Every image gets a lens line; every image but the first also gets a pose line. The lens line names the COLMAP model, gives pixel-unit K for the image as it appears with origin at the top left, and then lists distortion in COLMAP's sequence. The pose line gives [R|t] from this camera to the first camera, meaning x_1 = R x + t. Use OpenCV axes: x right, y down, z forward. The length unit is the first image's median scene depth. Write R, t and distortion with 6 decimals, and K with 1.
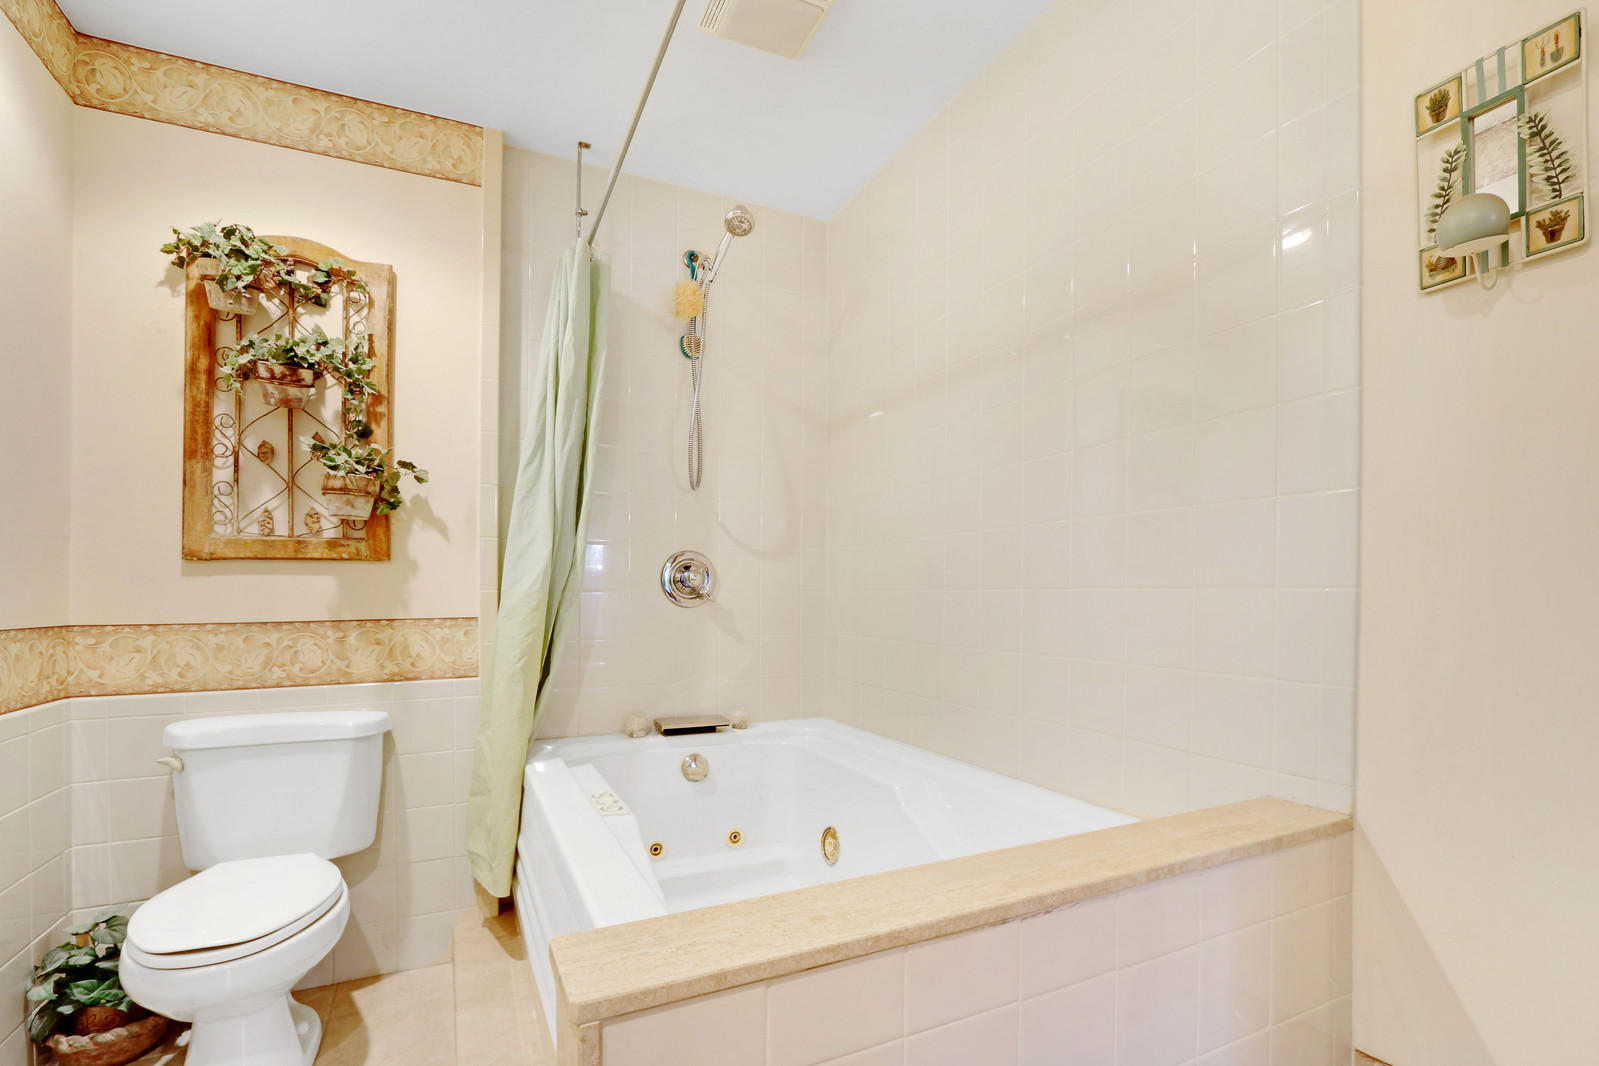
lens RADIAL K [[750.0, 0, 800.6], [0, 750.0, 579.5], [0, 0, 1]] dist [-0.020945, 0.004491]
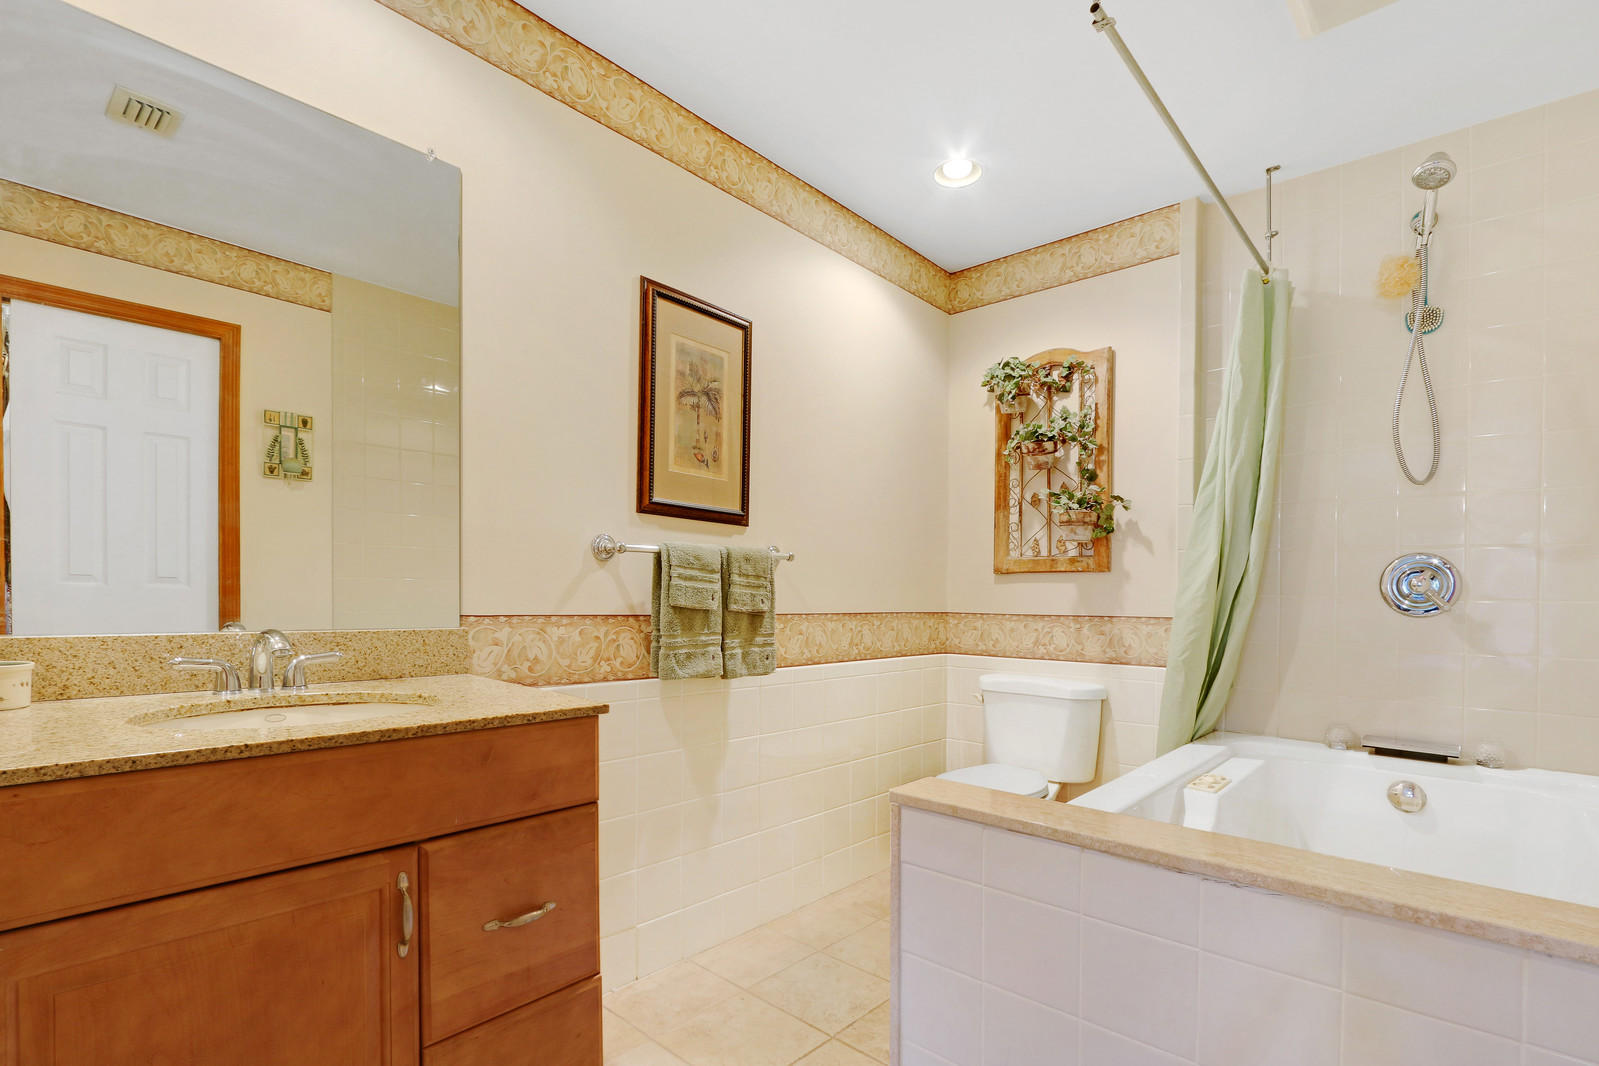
lens RADIAL K [[750.0, 0, 800.6], [0, 750.0, 579.5], [0, 0, 1]] dist [-0.020945, 0.004491]
pose [[0.380646, -0.009797, -0.924669, 0.475639], [-0.000091, 0.999943, -0.010632, 0.002798], [0.924721, 0.004131, 0.380624, -0.005081]]
